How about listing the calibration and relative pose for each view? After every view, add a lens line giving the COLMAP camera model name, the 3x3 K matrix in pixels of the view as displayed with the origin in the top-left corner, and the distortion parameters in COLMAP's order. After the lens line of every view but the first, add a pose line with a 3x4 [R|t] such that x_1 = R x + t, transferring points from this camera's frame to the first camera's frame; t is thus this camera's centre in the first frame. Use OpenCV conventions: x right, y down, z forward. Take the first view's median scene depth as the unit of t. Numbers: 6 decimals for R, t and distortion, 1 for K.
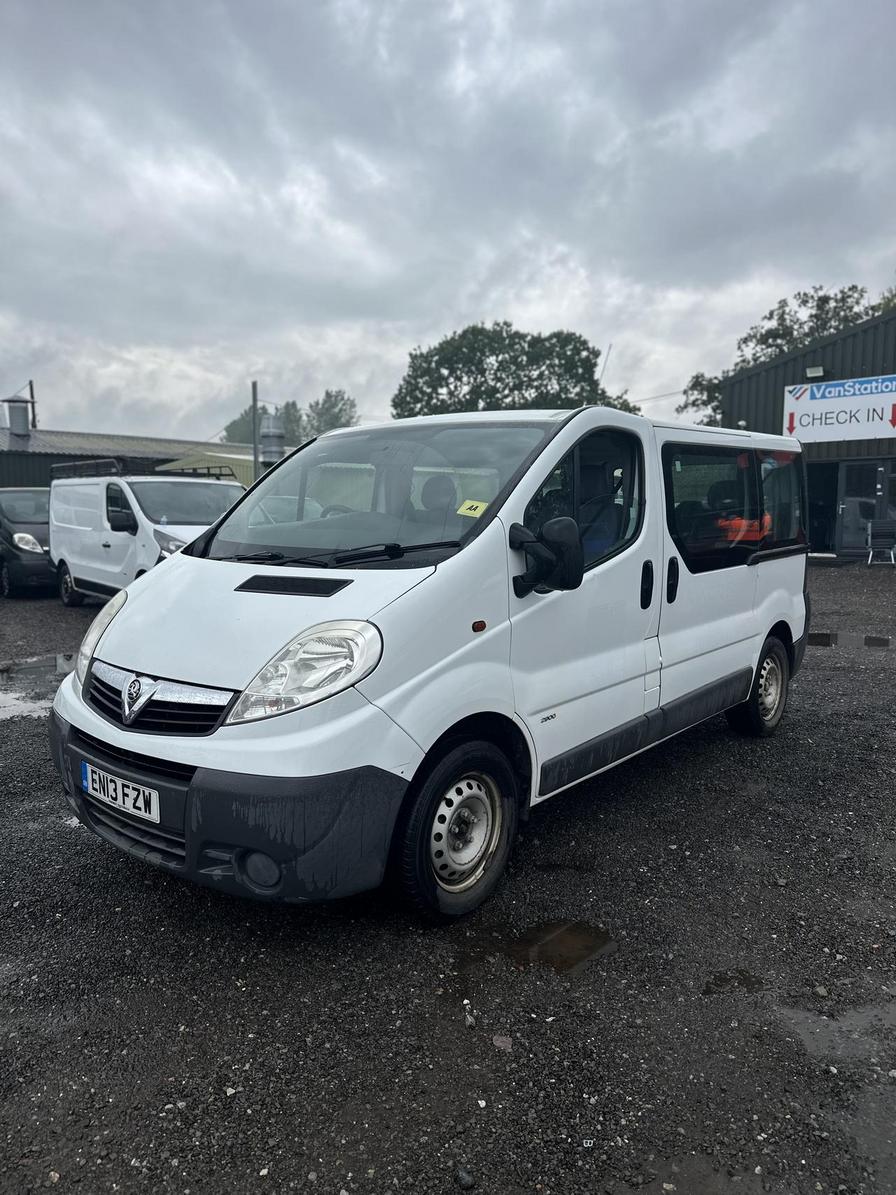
lens RADIAL K [[860.5, 0, 448.0], [0, 860.5, 597.5], [0, 0, 1]] dist [0.060190, -0.133800]
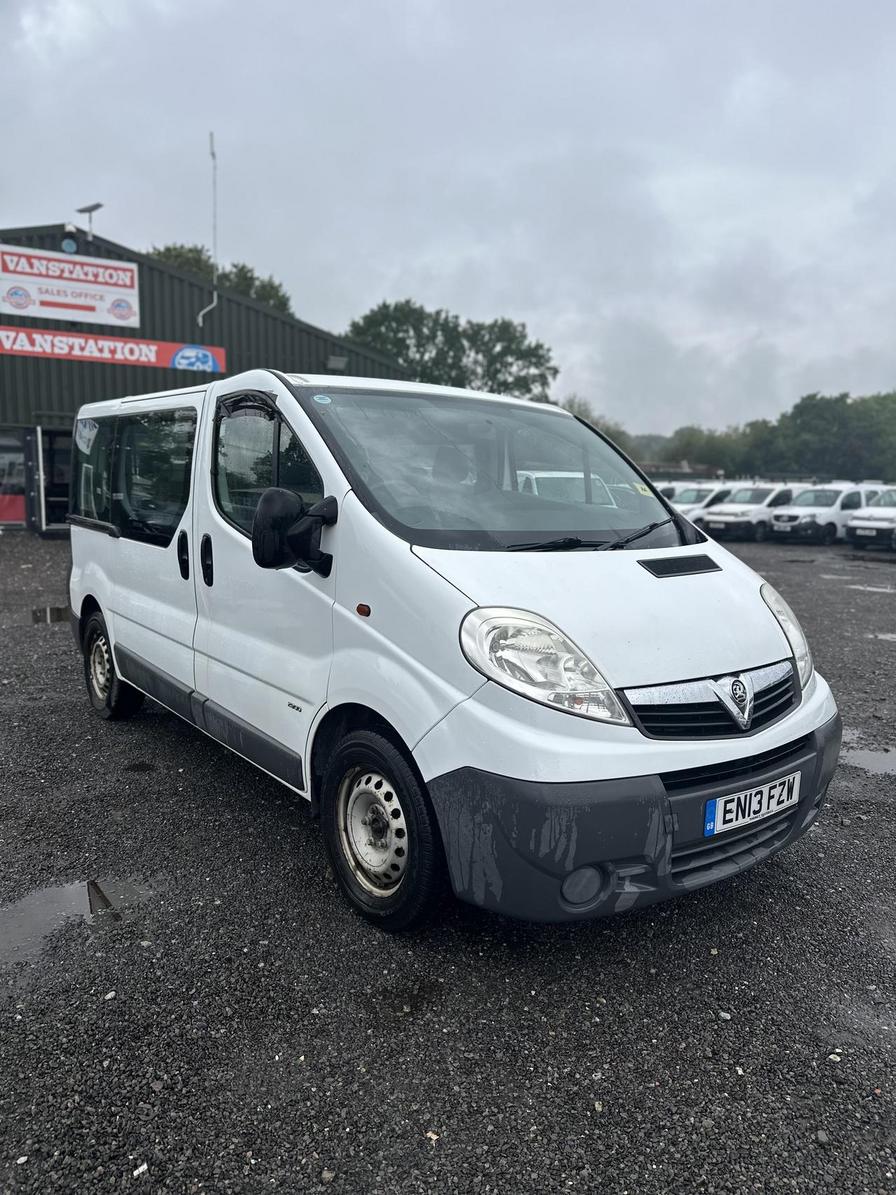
lens RADIAL K [[860.5, 0, 448.0], [0, 860.5, 597.5], [0, 0, 1]] dist [0.060190, -0.133800]
pose [[0.232143, -0.137337, 0.962937, -1.296000], [0.094737, 0.988467, 0.118140, -0.124040], [-0.968057, 0.063800, 0.242476, 1.080736]]
